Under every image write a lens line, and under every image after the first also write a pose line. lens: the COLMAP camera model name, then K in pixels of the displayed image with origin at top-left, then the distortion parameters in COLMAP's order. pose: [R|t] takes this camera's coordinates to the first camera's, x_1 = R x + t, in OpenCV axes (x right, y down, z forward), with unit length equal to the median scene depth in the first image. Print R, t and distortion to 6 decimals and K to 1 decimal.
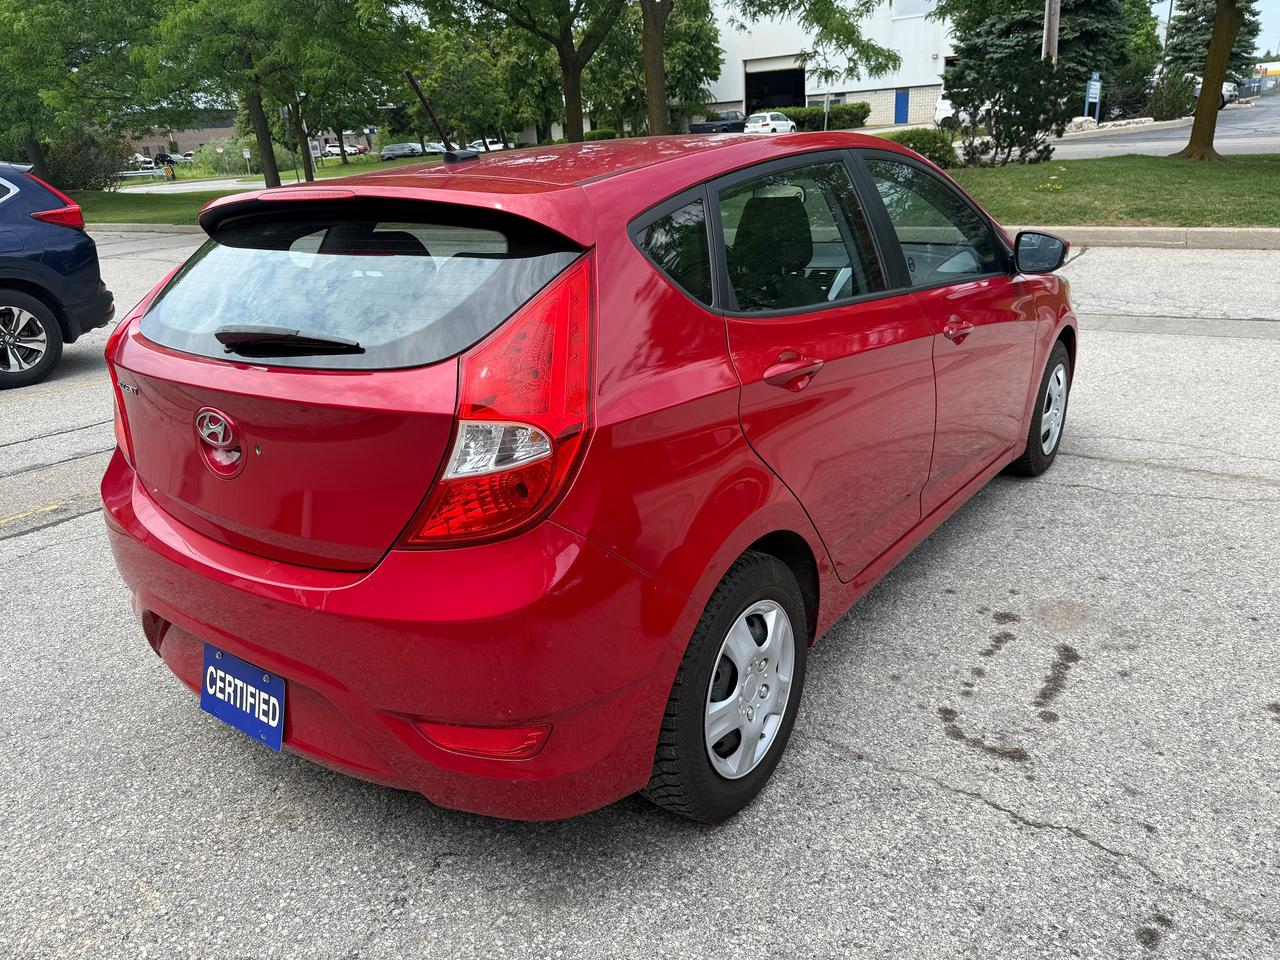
lens RADIAL K [[913.8, 0, 643.5], [0, 913.8, 492.8], [0, 0, 1]] dist [0.001136, -0.008791]
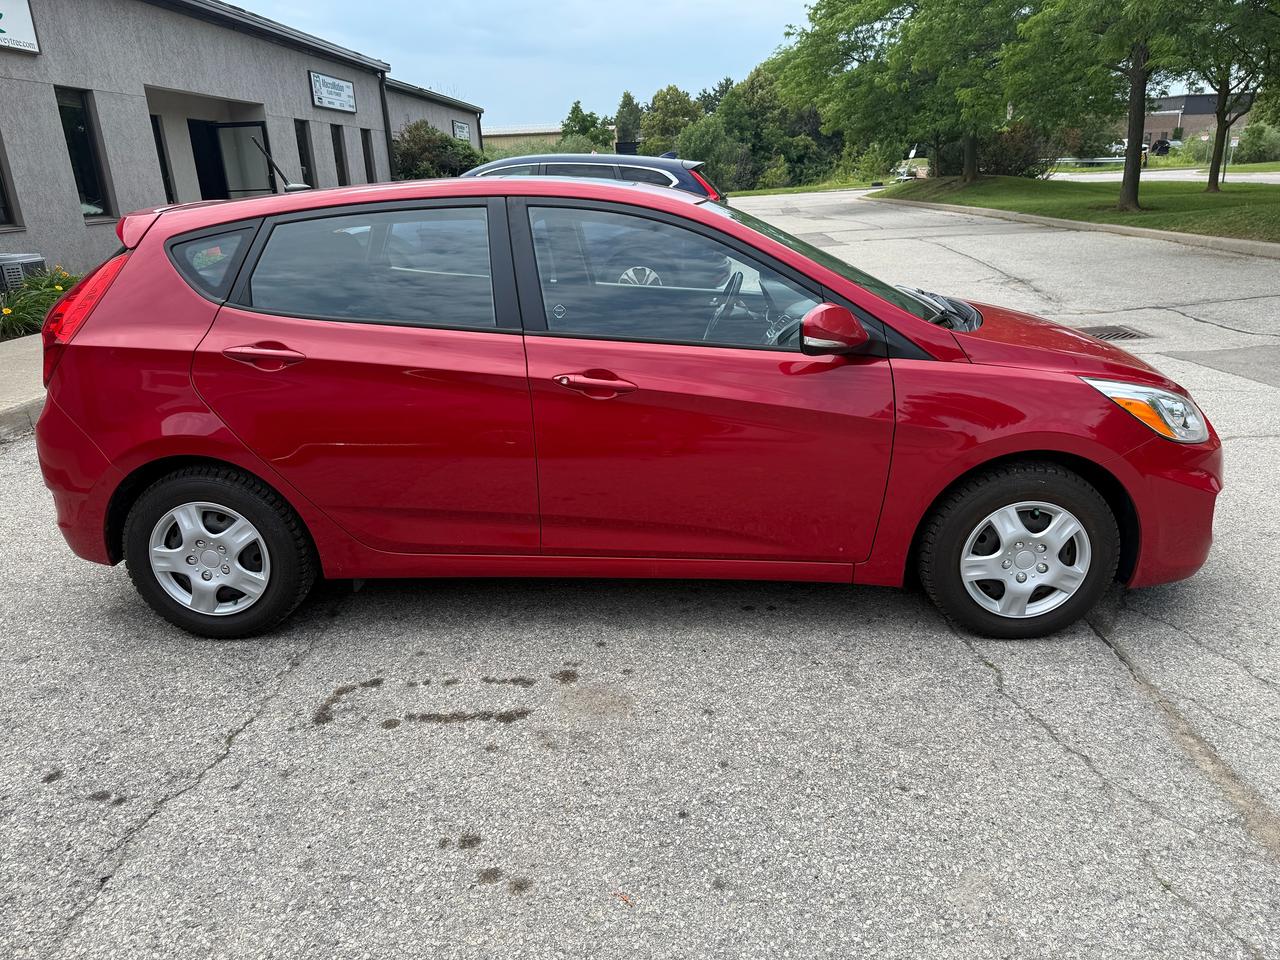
lens RADIAL K [[914.2, 0, 640.0], [0, 914.2, 480.0], [0, 0, 1]] dist [0.006034, -0.006525]
pose [[0.555855, 0.294767, -0.777262, 1.157857], [-0.293558, 0.944382, 0.148209, -0.233449], [0.777720, 0.145789, 0.611471, 0.442997]]
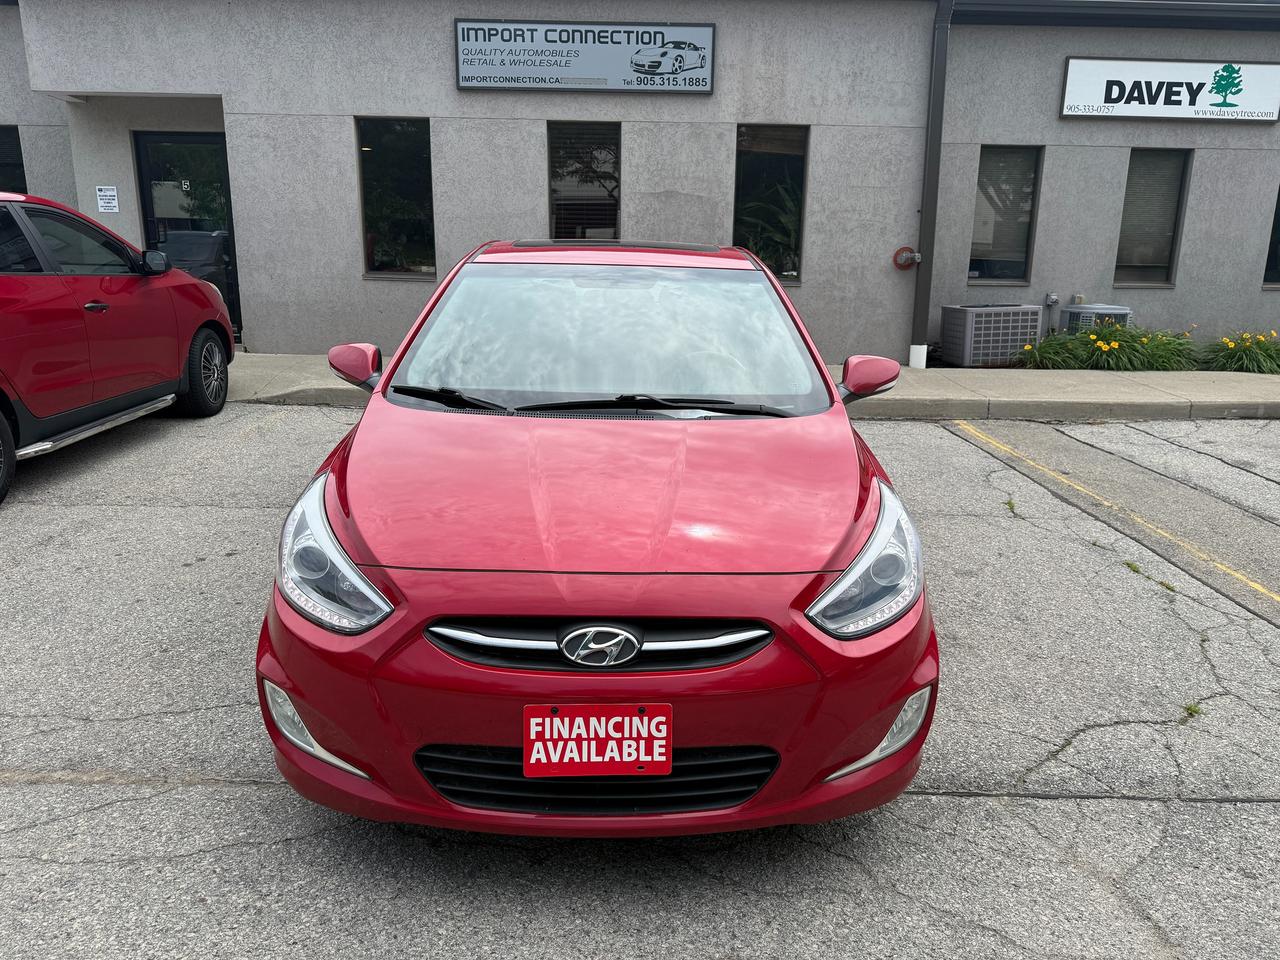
lens RADIAL K [[892.0, 0, 640.0], [0, 892.0, 480.0], [0, 0, 1]] dist [0.009720, -0.018069]
pose [[-0.796635, 0.188241, -0.574403, 0.873041], [-0.190437, 0.823719, 0.534061, -0.832923], [0.573678, 0.534839, -0.620355, 2.091544]]
